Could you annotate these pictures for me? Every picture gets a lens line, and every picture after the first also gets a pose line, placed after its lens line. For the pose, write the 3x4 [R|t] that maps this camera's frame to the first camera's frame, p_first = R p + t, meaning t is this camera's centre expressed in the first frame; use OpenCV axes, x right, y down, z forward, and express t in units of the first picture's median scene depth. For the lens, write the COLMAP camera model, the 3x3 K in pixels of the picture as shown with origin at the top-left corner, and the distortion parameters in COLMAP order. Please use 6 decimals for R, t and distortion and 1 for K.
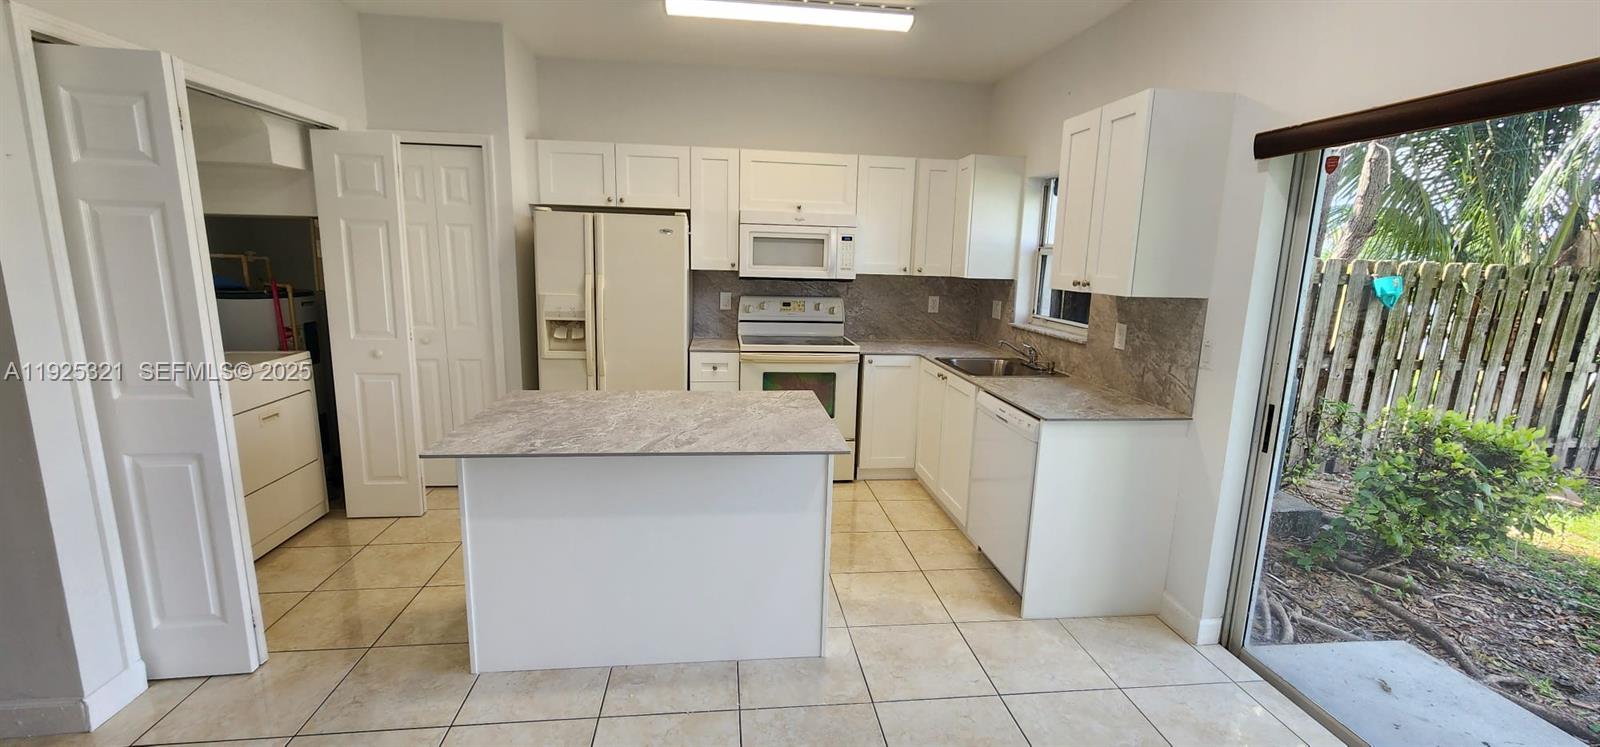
lens RADIAL K [[657.8, 0, 797.4], [0, 657.8, 381.8], [0, 0, 1]] dist [-0.001361, 0.000346]
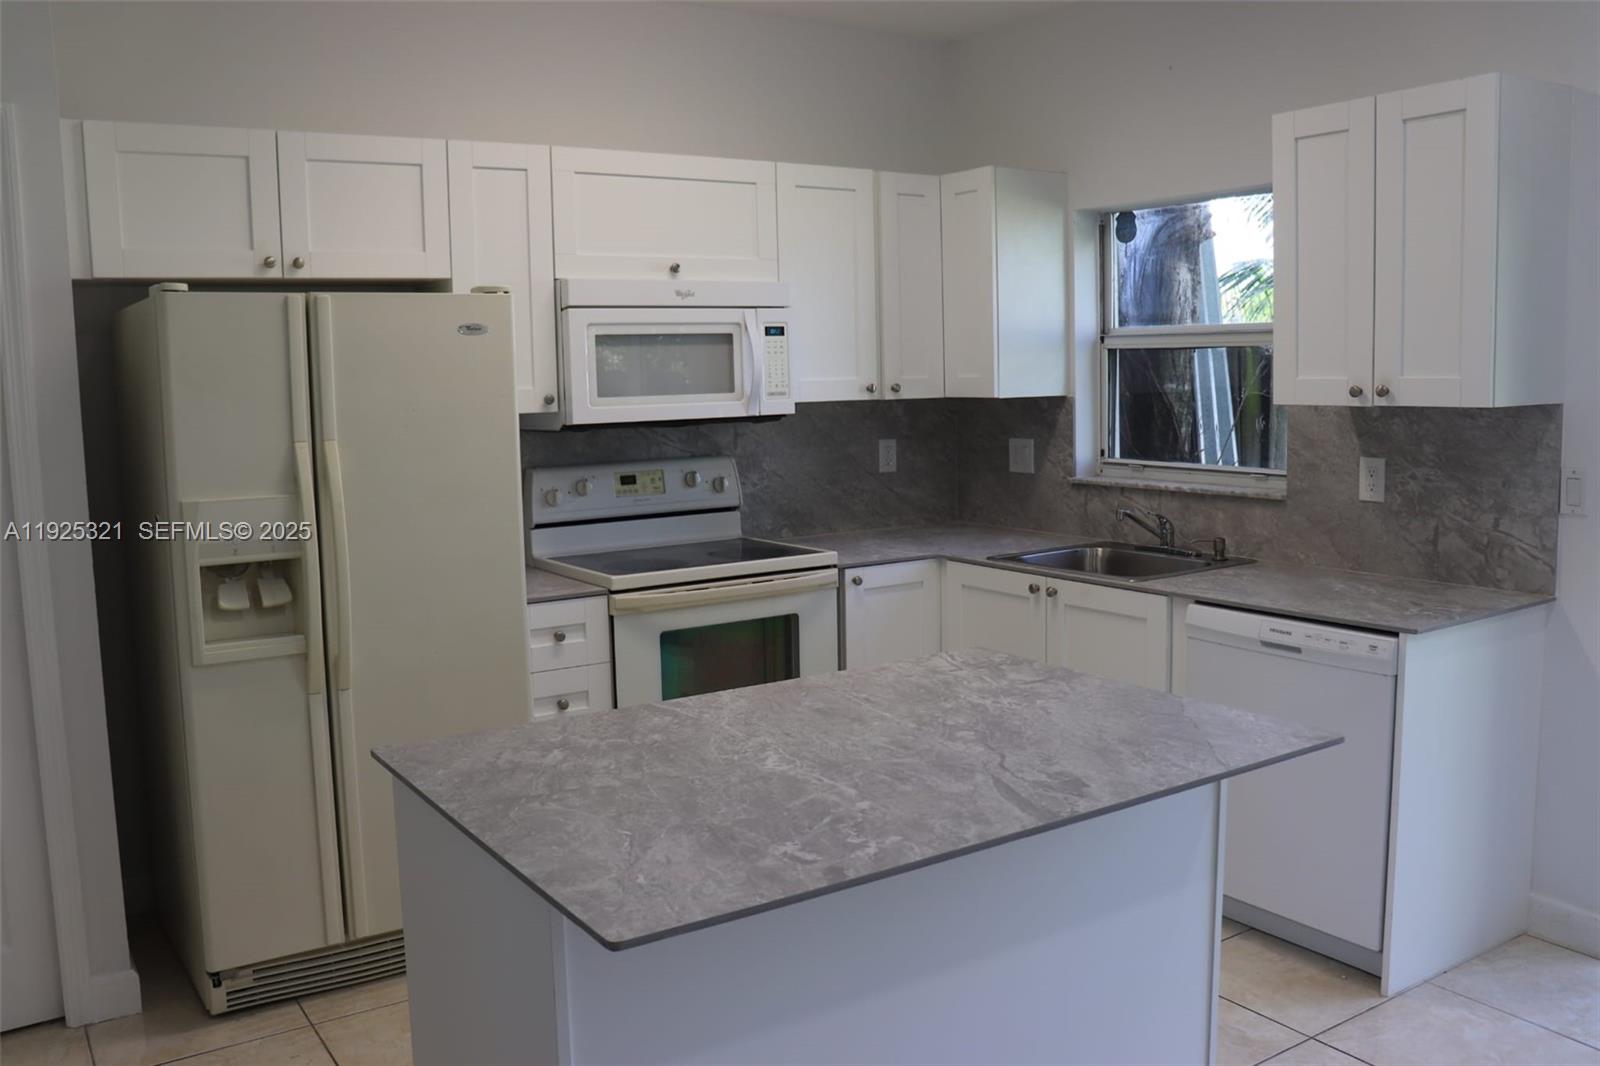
lens RADIAL K [[1359.8, 0, 797.3], [0, 1359.8, 528.8], [0, 0, 1]] dist [-0.146354, 0.067661]
pose [[0.895444, -0.100382, 0.433708, -0.400689], [0.132282, 0.990238, -0.043923, -0.035022], [-0.425066, 0.096703, 0.899982, 0.141427]]
